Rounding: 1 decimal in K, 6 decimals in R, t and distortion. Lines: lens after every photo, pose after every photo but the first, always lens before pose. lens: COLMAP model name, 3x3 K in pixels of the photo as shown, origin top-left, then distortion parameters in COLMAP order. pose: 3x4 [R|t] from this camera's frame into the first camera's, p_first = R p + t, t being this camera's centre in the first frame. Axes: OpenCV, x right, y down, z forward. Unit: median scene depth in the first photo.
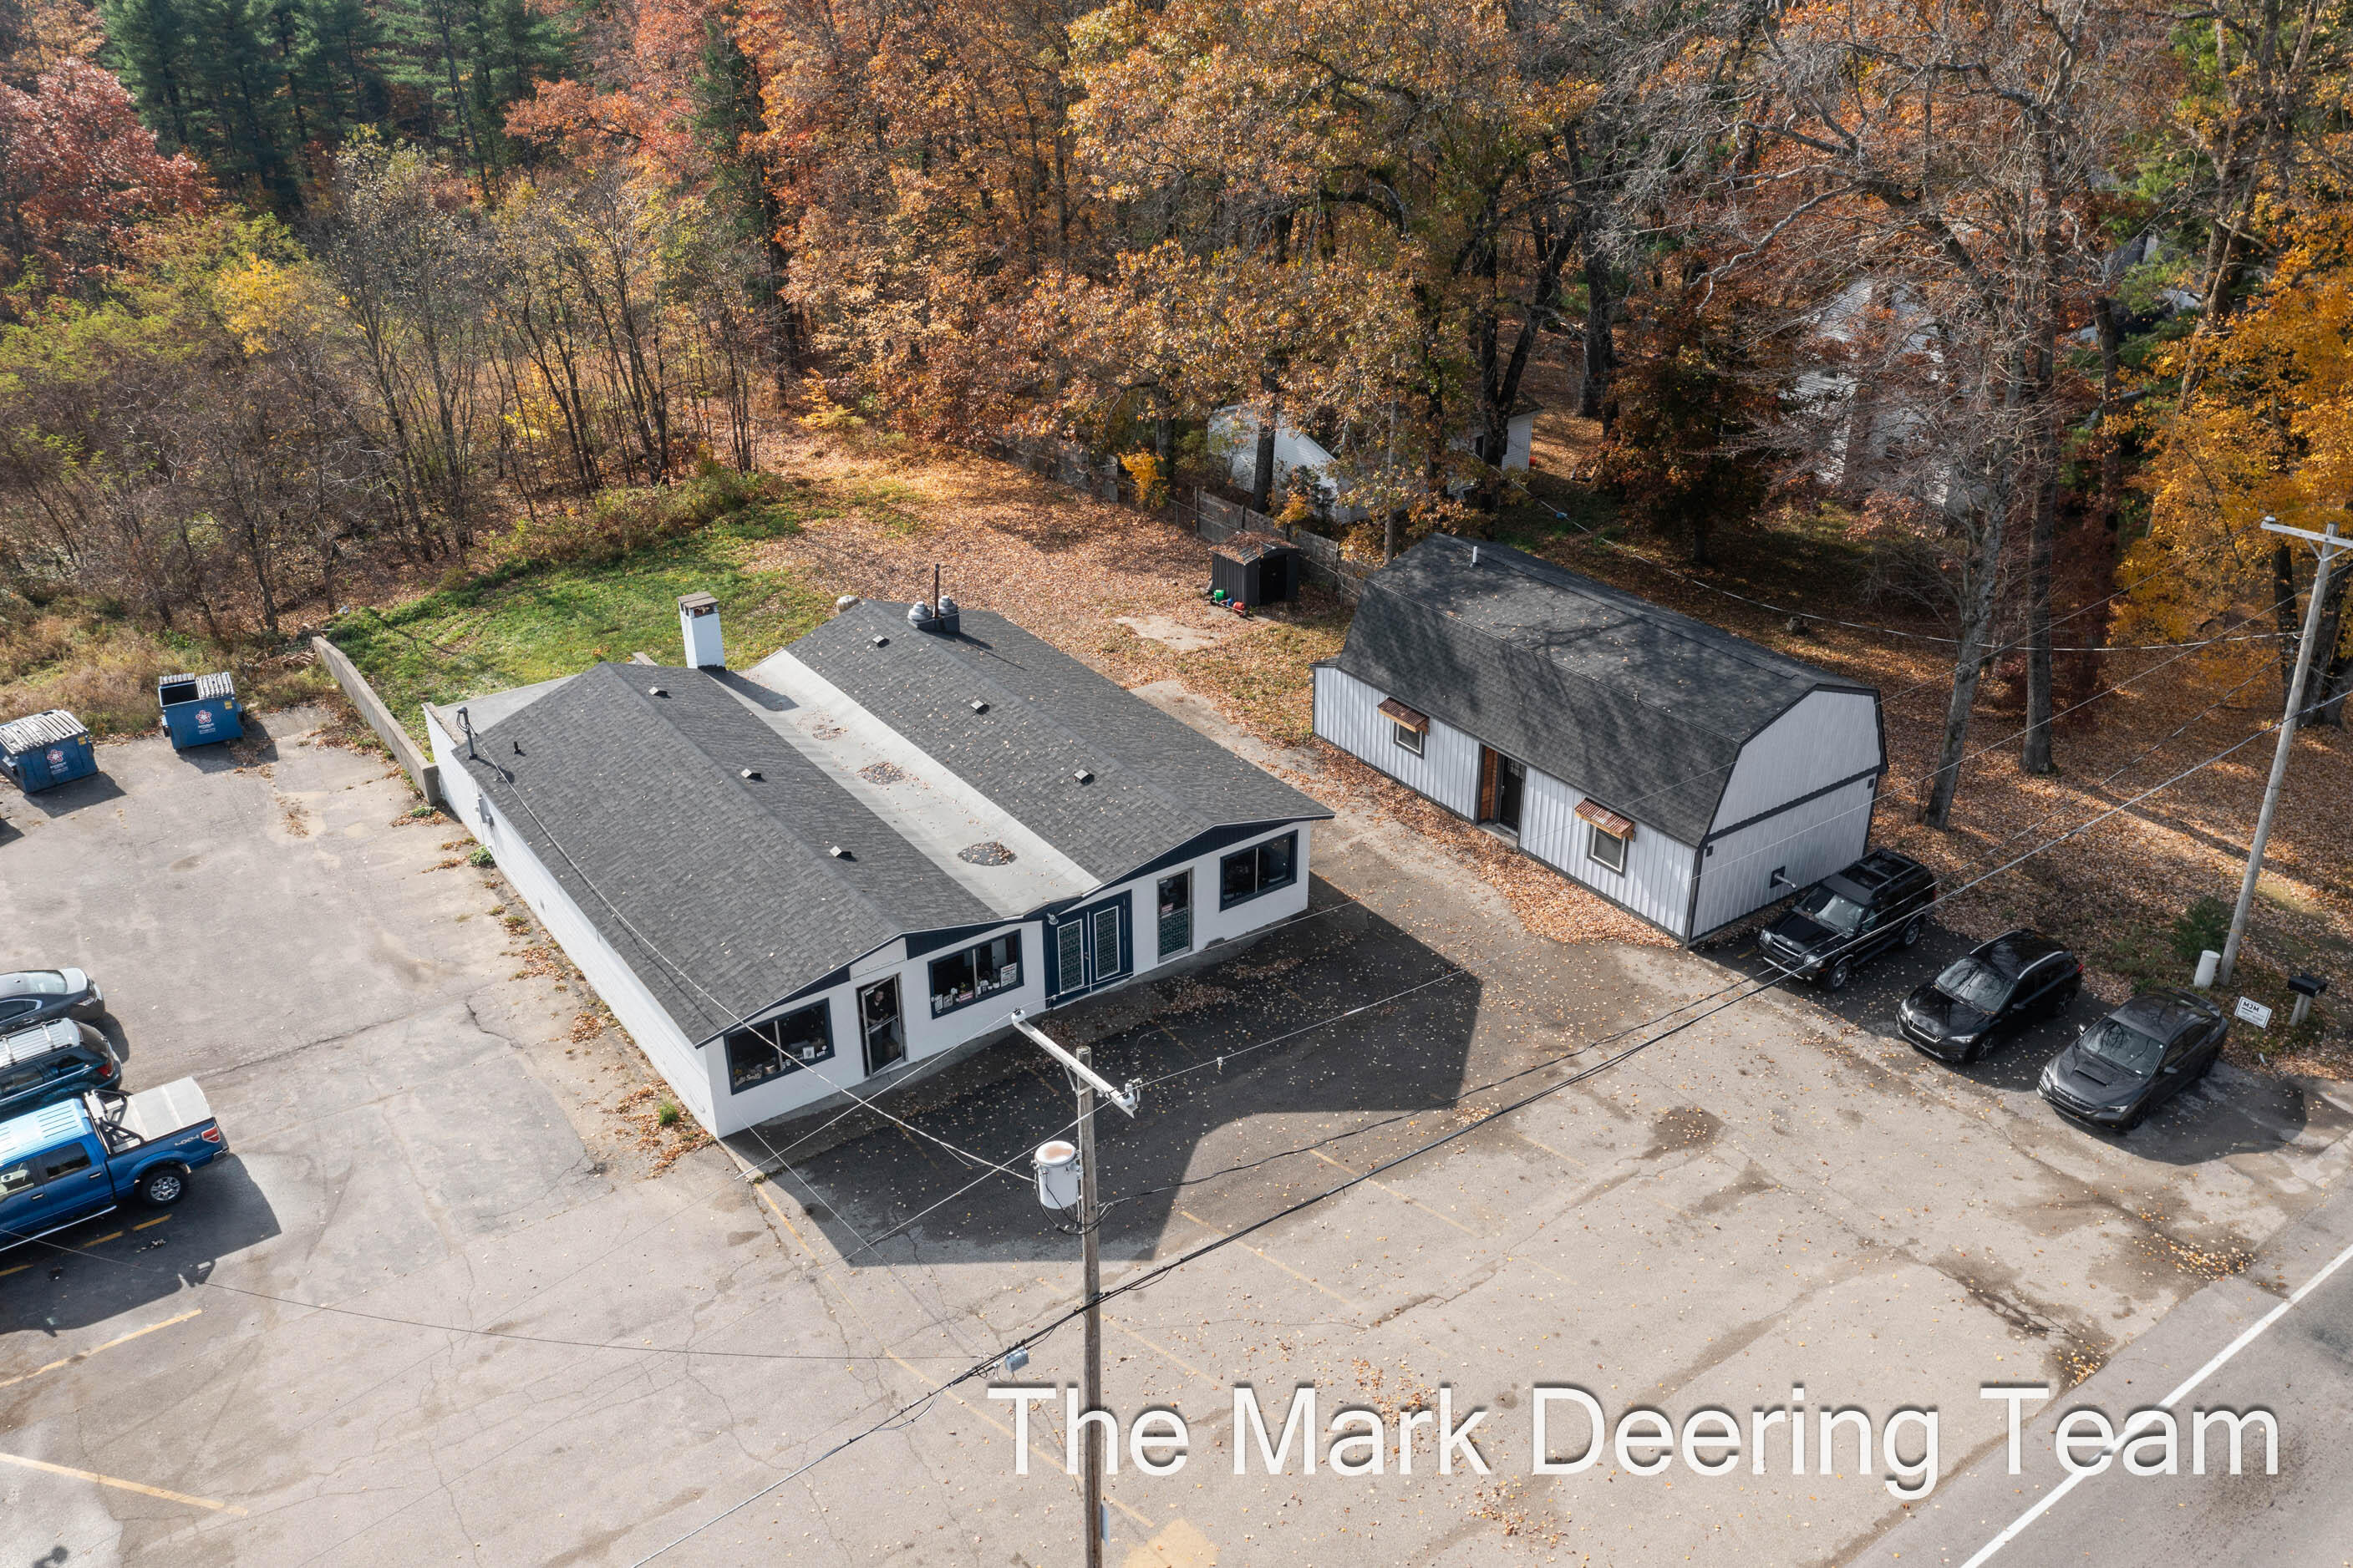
lens RADIAL K [[1864.5, 0, 1191.0], [0, 1864.5, 757.7], [0, 0, 1]] dist [-0.008844, 0.005154]
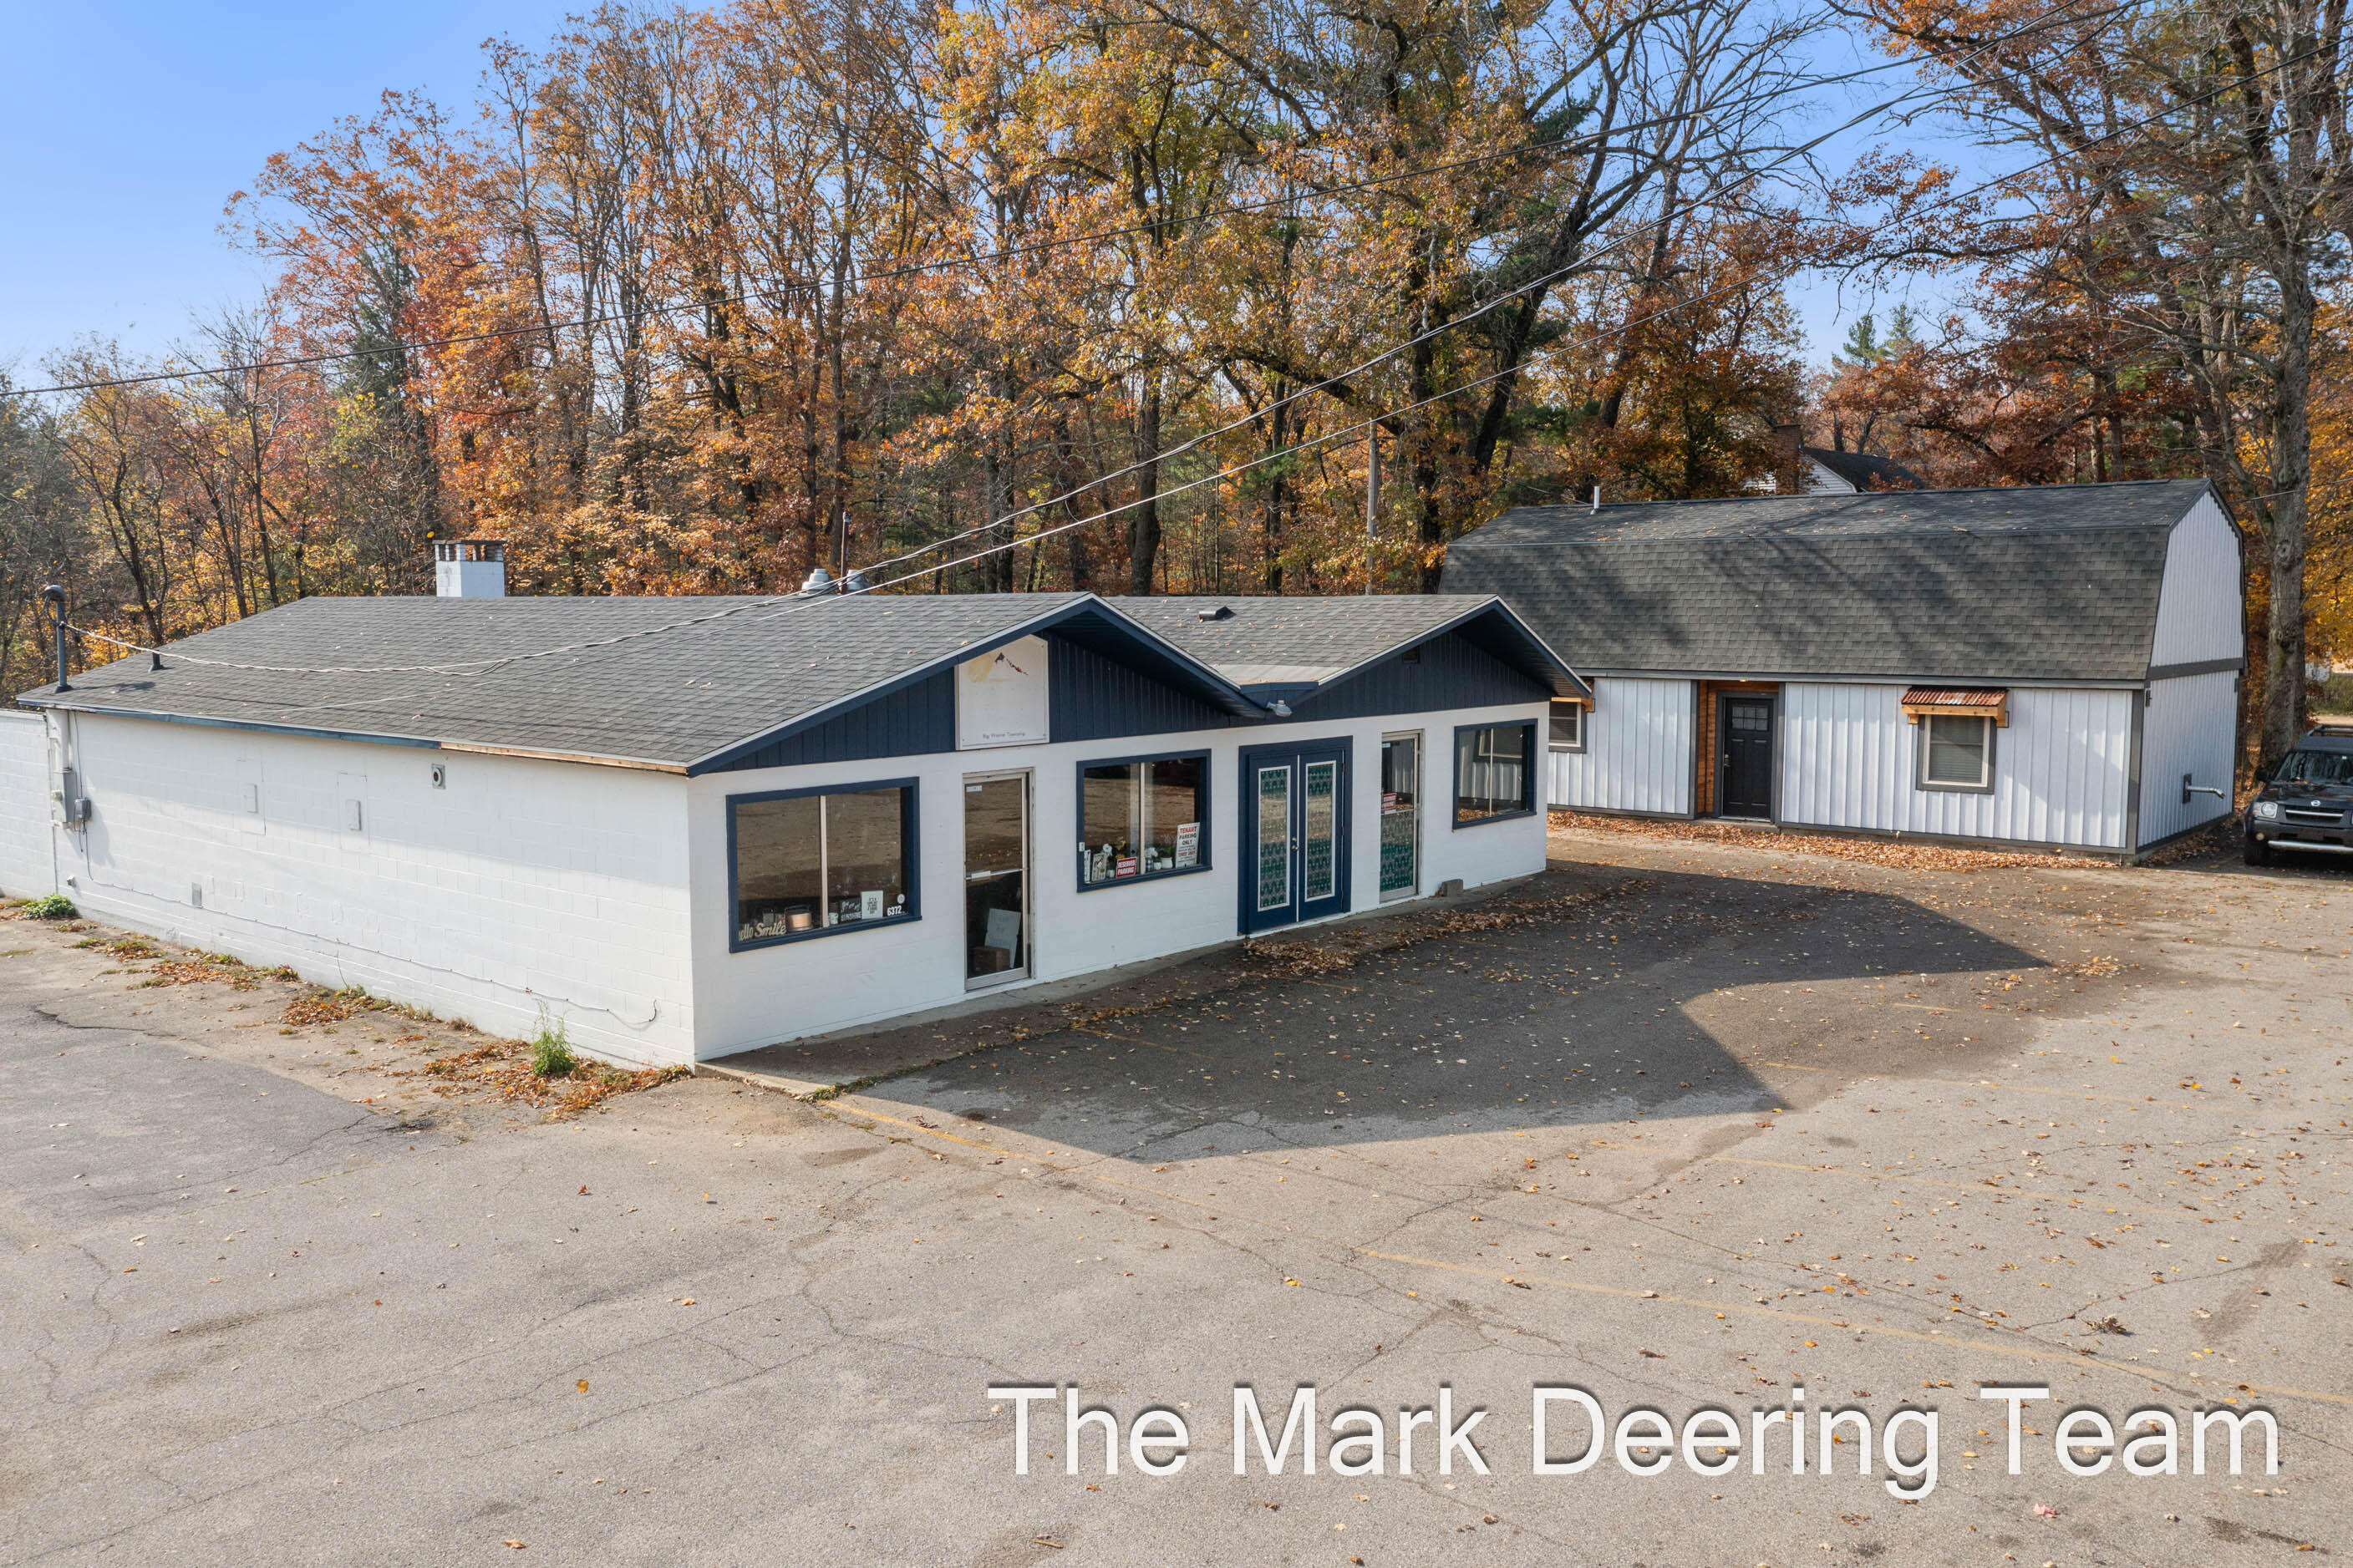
lens RADIAL K [[1864.5, 0, 1191.0], [0, 1864.5, 757.7], [0, 0, 1]] dist [-0.008844, 0.005154]
pose [[0.970403, -0.015377, 0.241001, -0.214814], [0.100629, 0.932948, -0.345662, 0.265054], [-0.219526, 0.359683, 0.906883, 0.478631]]
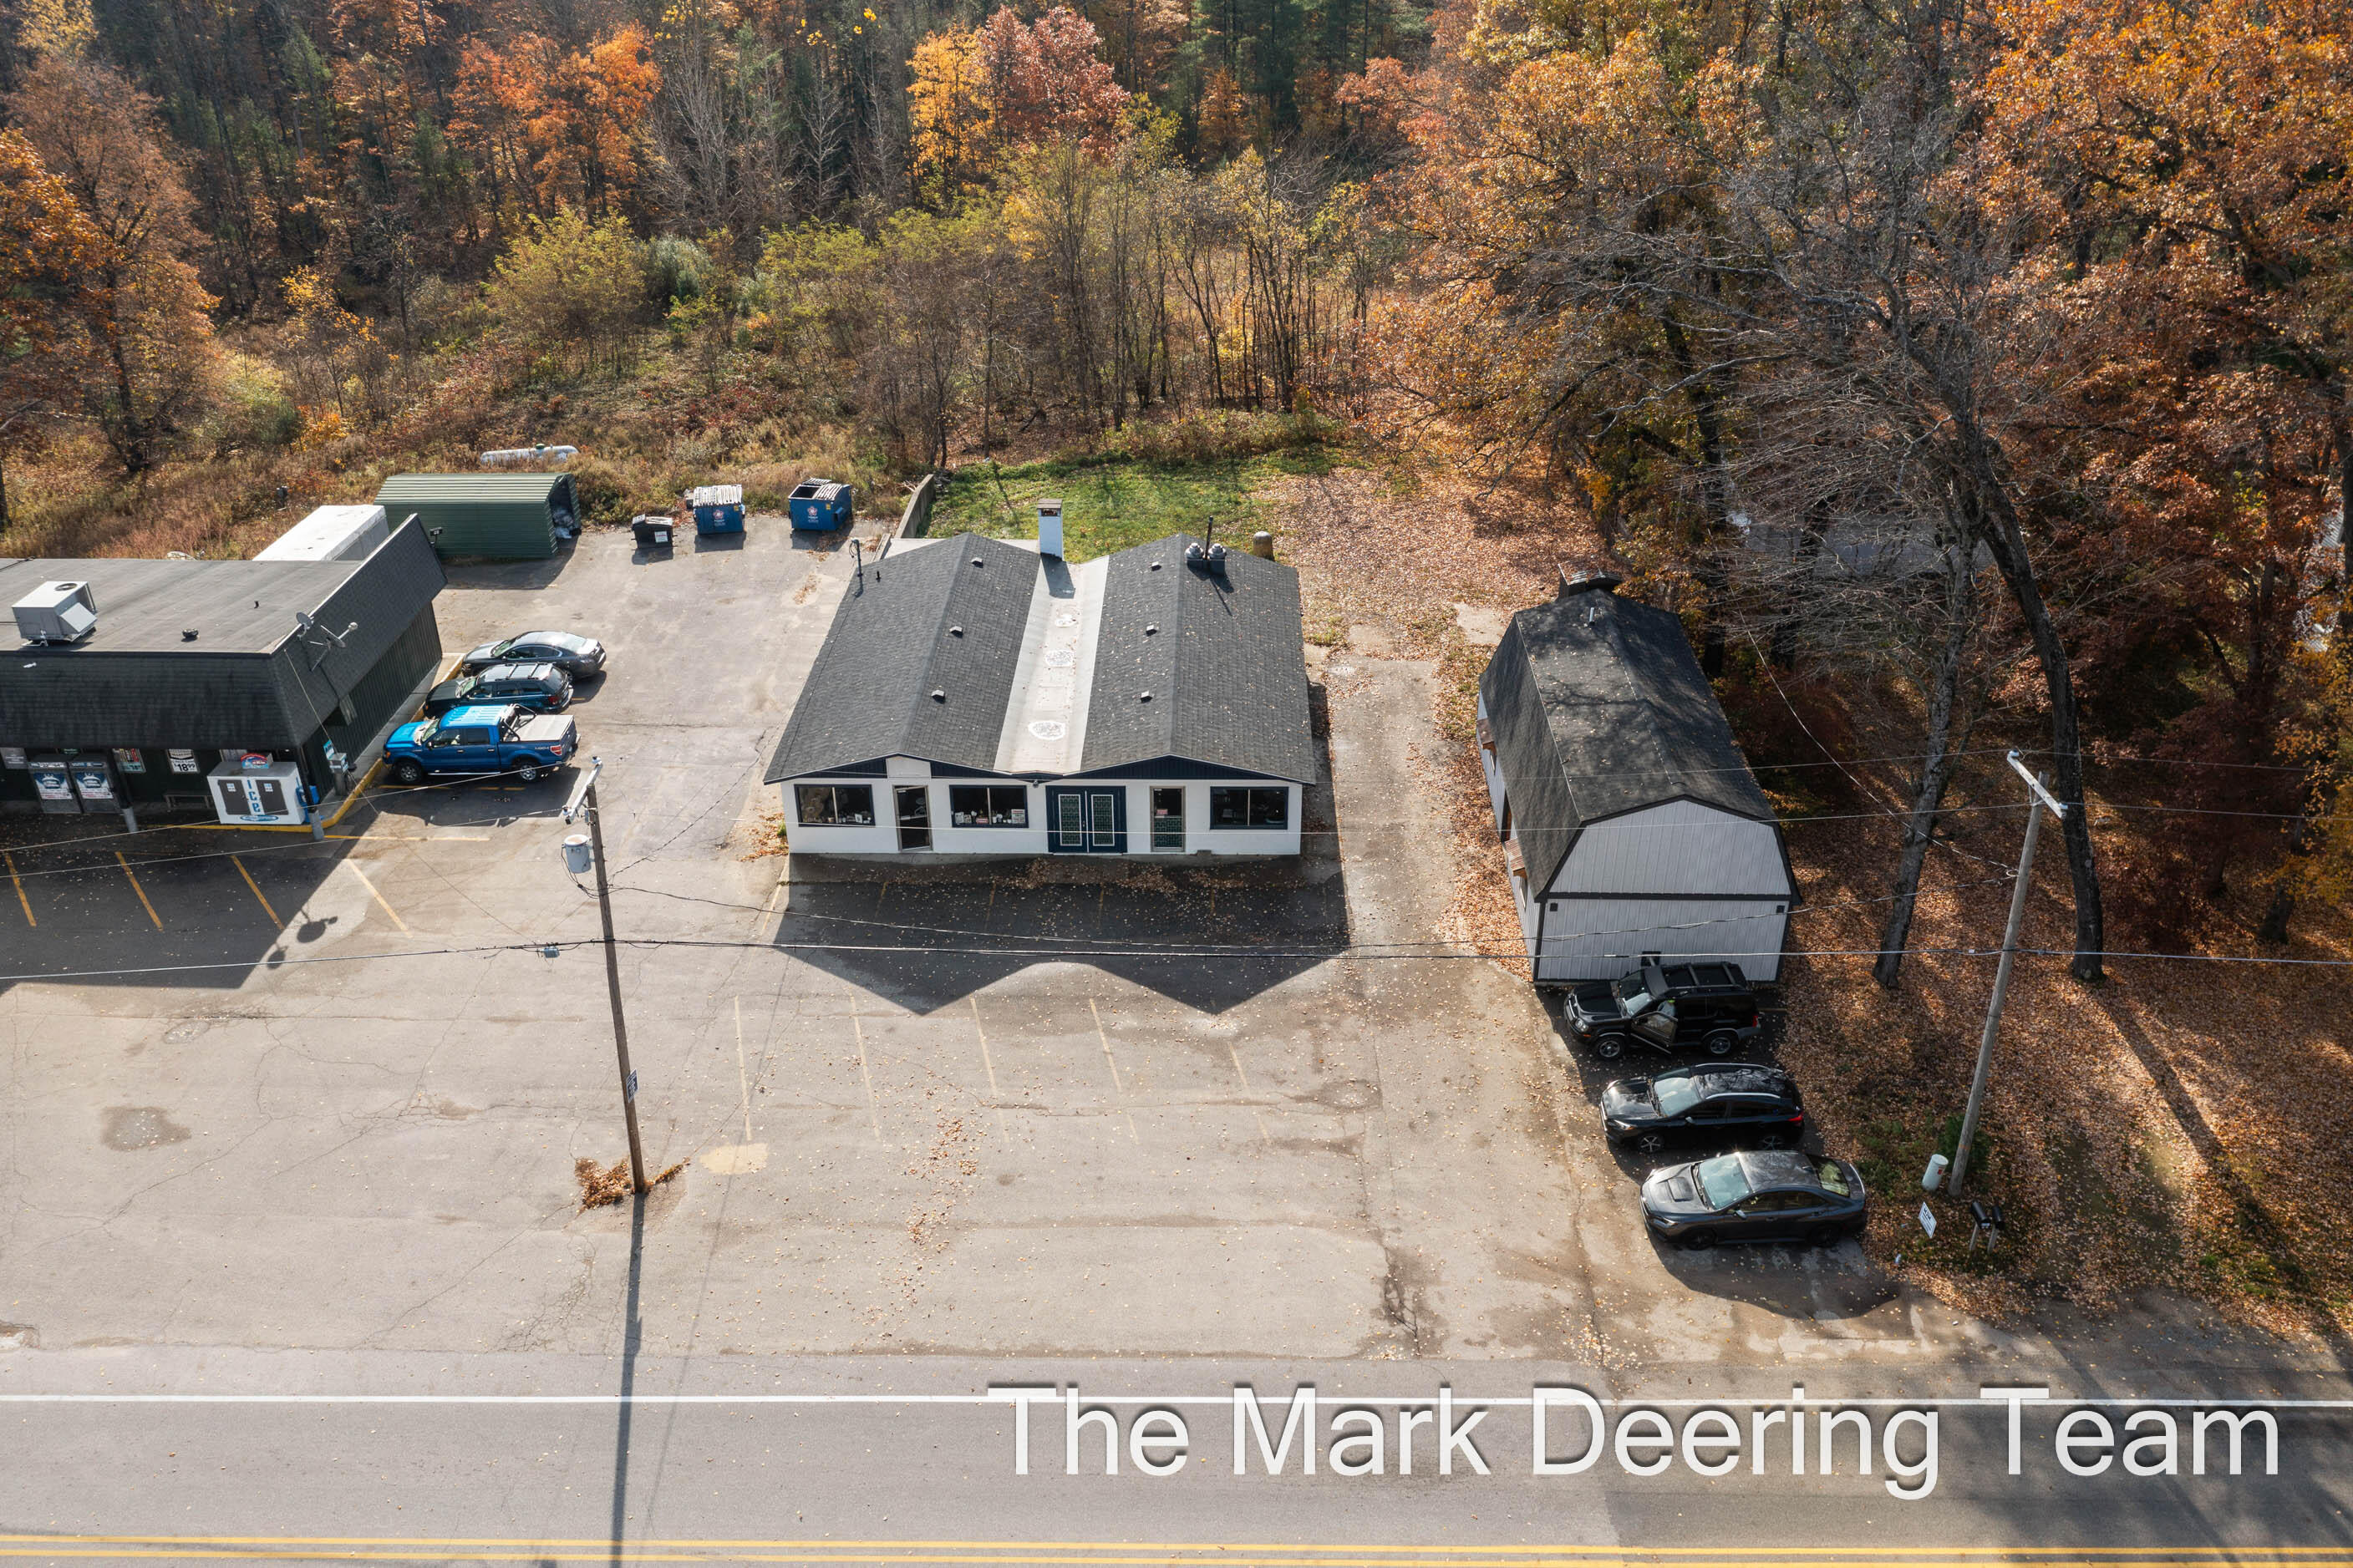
lens RADIAL K [[1864.5, 0, 1191.0], [0, 1864.5, 757.7], [0, 0, 1]] dist [-0.008844, 0.005154]
pose [[0.804948, 0.285719, -0.520023, 0.664370], [-0.262532, 0.957471, 0.119691, -0.114604], [0.532105, 0.040178, 0.845725, -0.080883]]
